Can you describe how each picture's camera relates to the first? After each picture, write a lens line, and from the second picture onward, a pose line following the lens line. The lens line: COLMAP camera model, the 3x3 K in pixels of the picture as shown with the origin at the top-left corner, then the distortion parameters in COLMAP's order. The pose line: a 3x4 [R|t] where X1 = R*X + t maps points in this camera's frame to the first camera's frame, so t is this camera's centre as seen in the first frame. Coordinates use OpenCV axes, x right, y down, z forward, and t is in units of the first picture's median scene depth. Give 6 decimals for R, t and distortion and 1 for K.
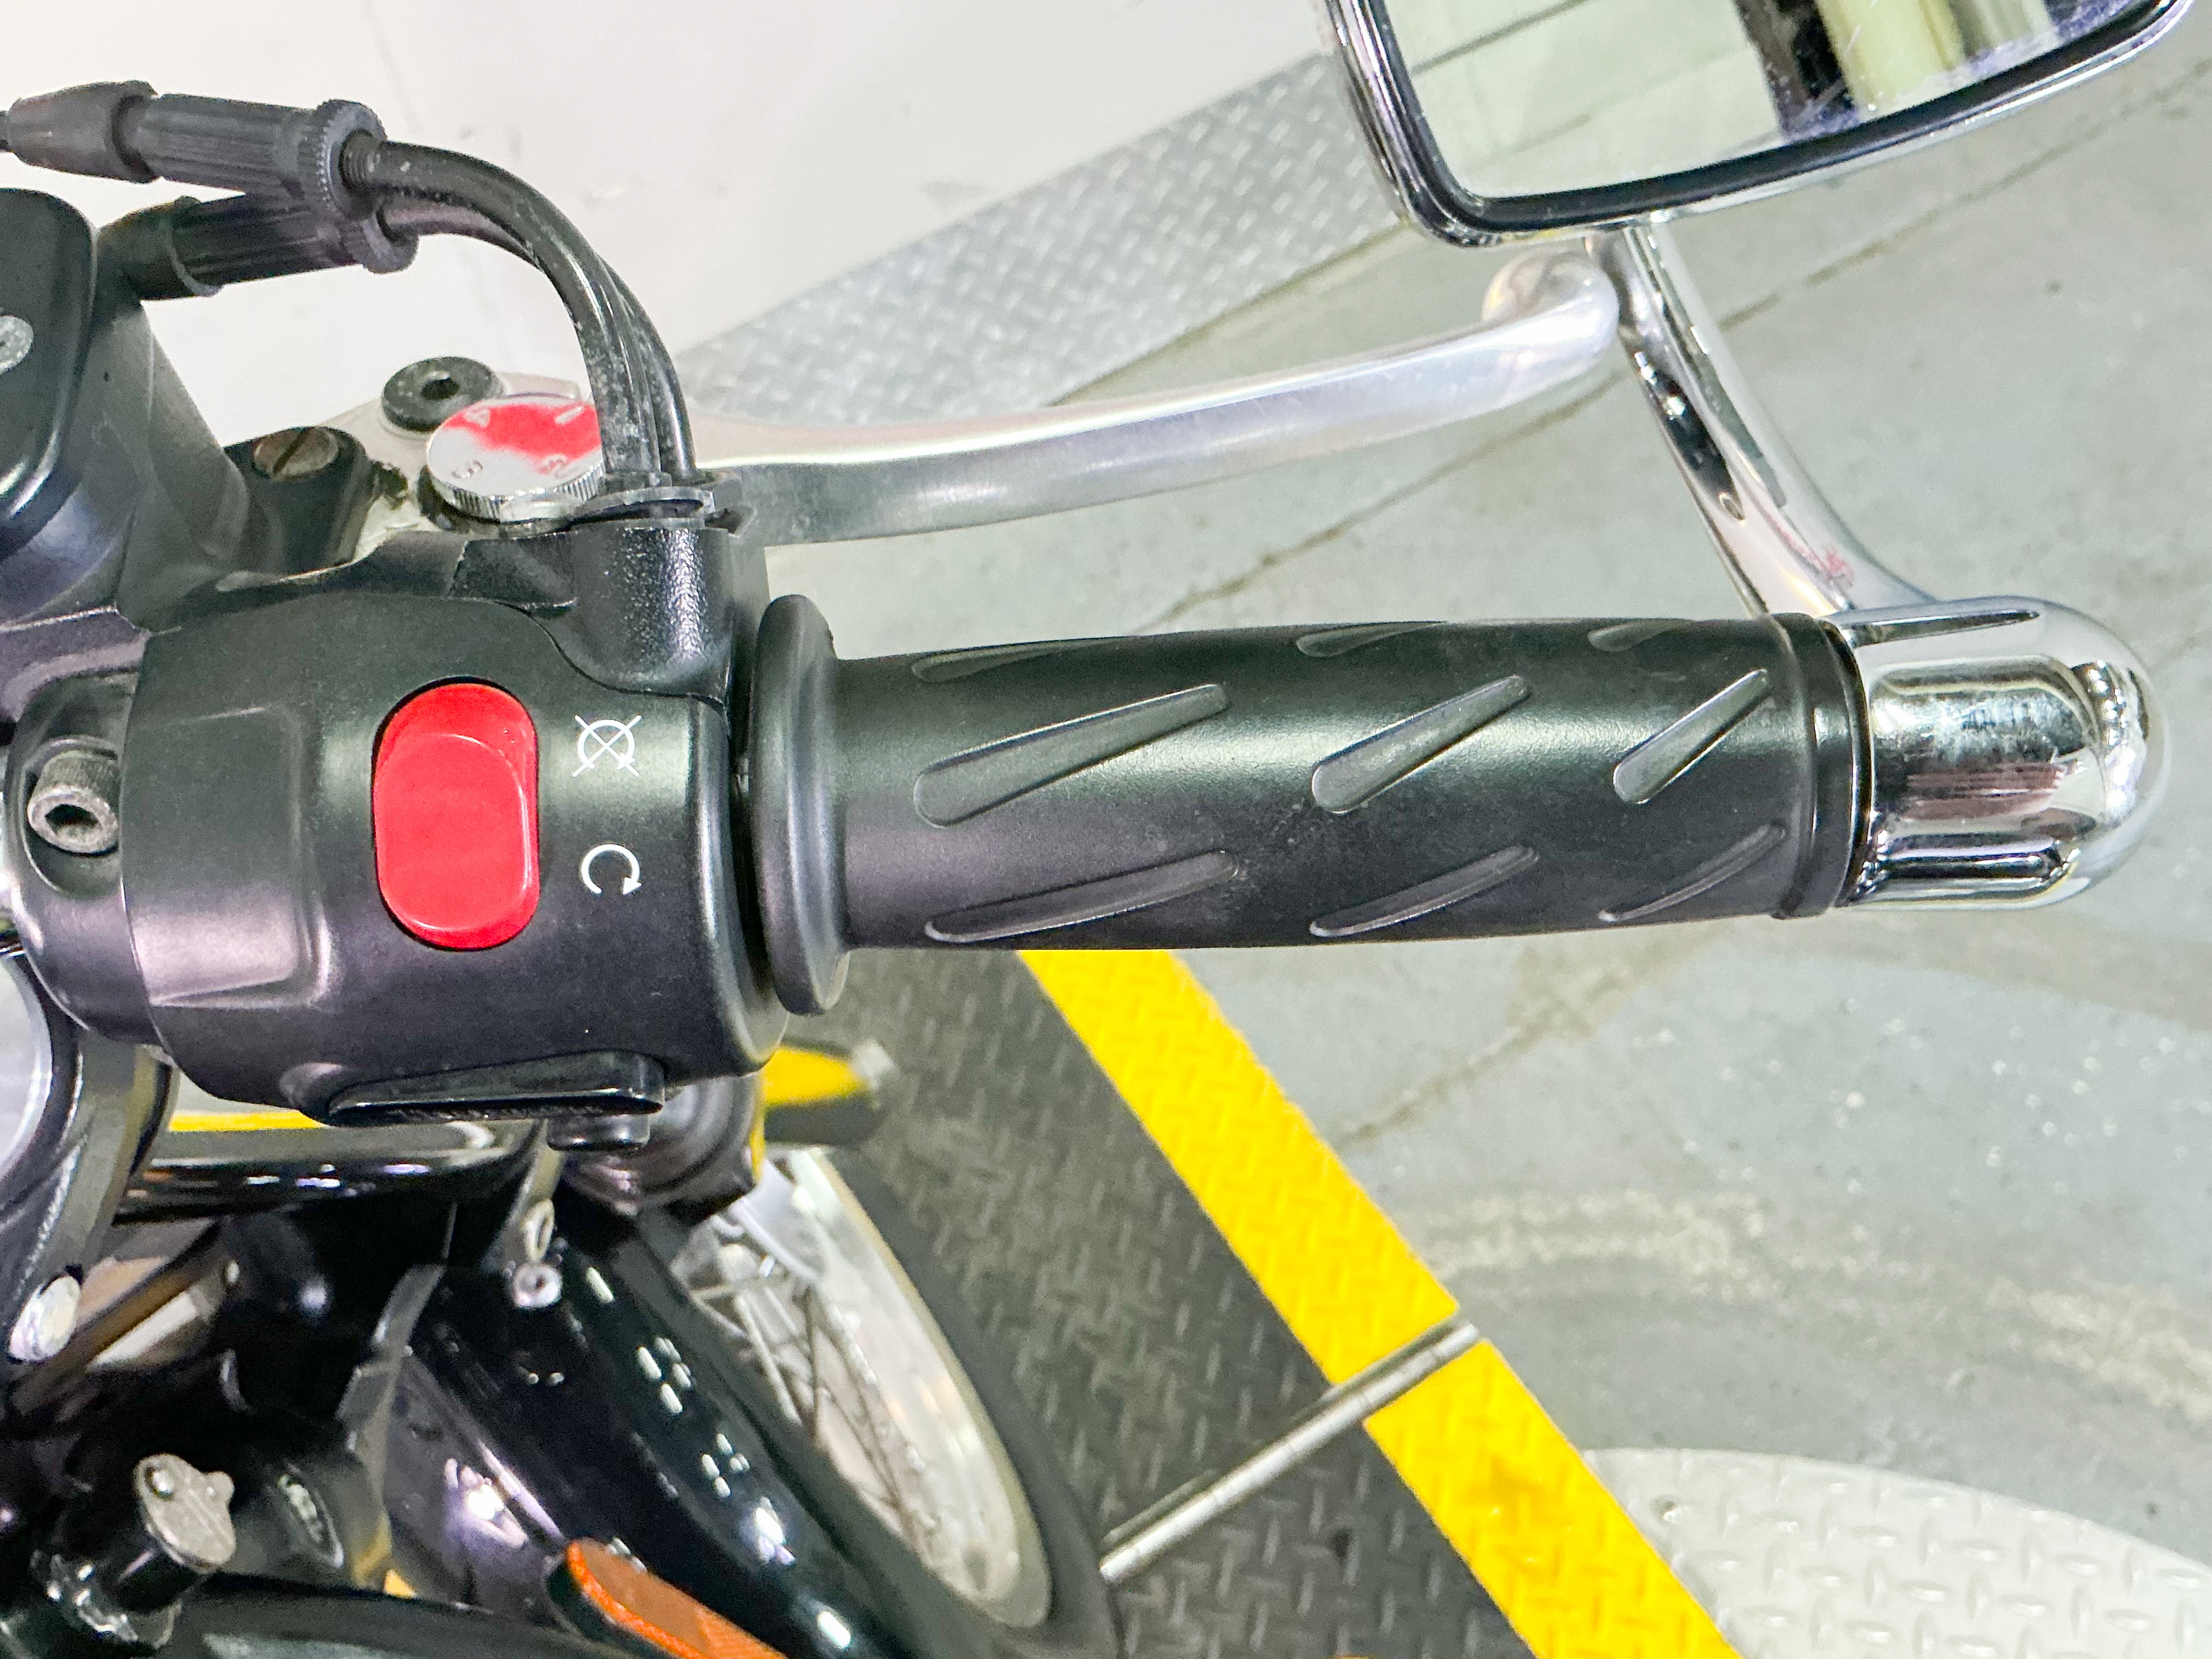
lens RADIAL K [[2210.5, 0, 1108.5], [0, 2210.5, 822.6], [0, 0, 1]] dist [0.047716, 0.000000]
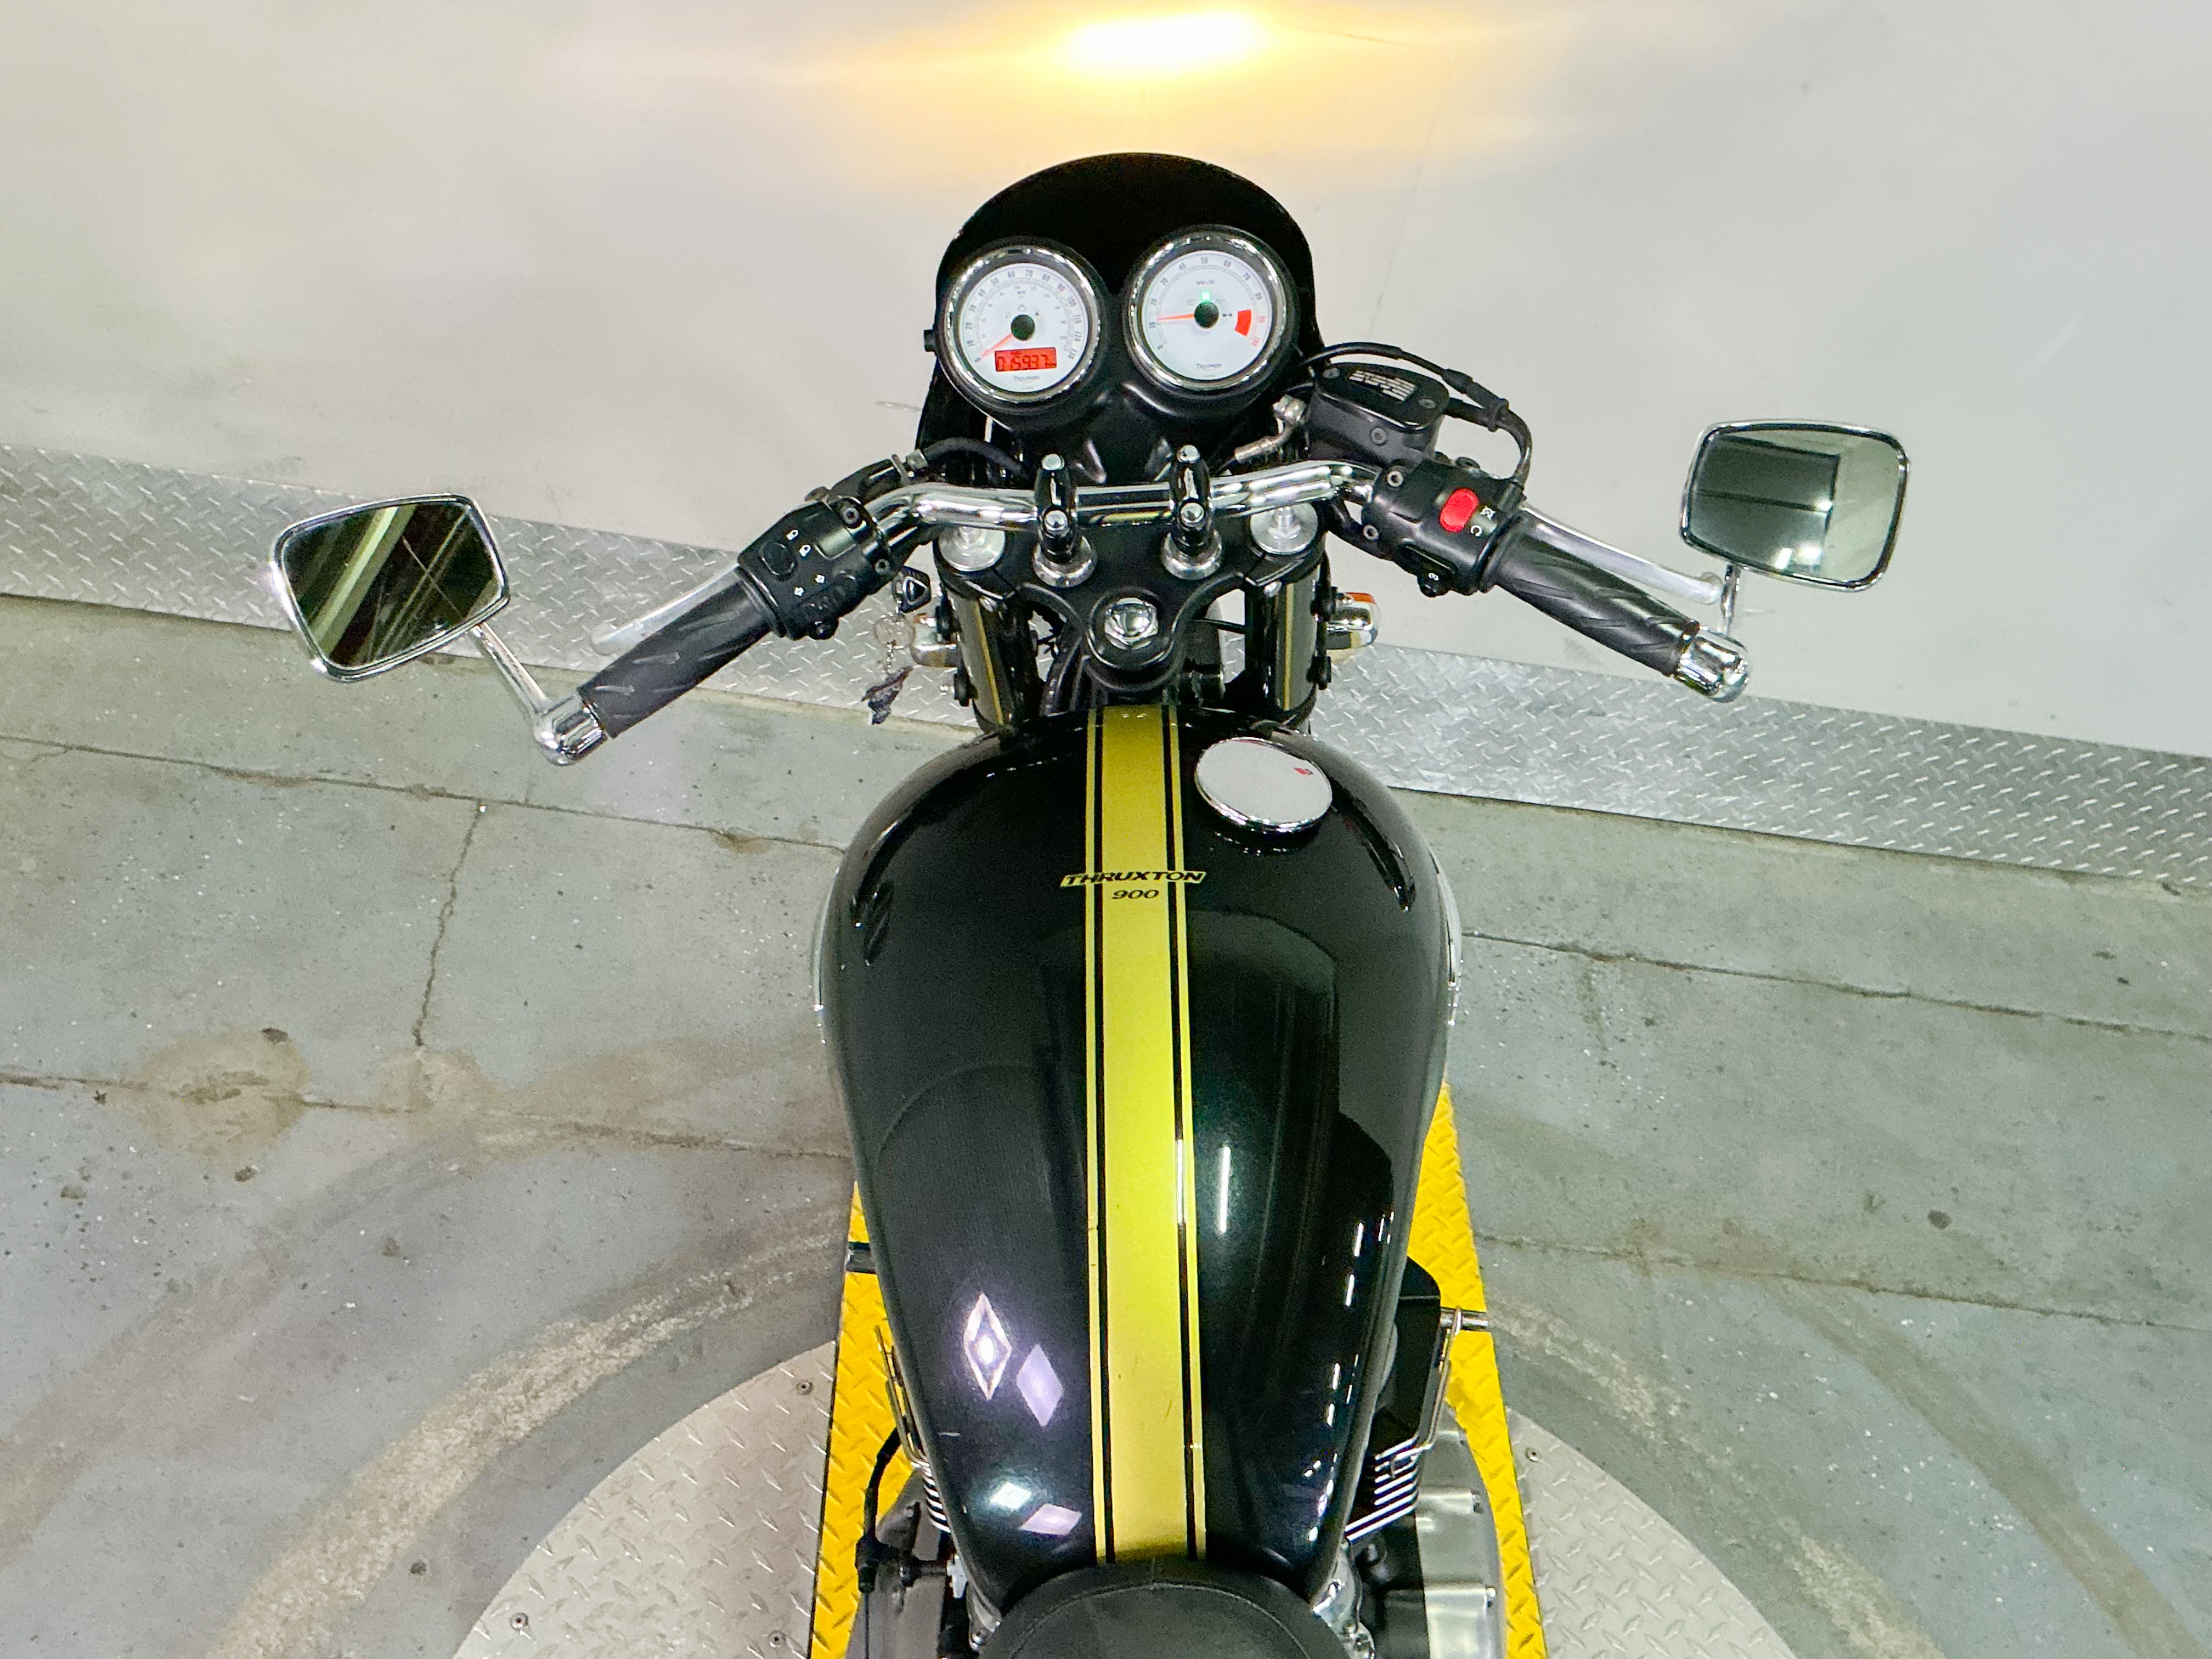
lens RADIAL K [[2308.8, 0, 1113.3], [0, 2308.8, 827.1], [0, 0, 1]] dist [0.054875, 0.000000]
pose [[0.817923, 0.530307, -0.223108, 0.120526], [-0.567427, 0.807611, -0.160594, 0.353529], [0.095020, 0.257951, 0.961474, -0.759811]]
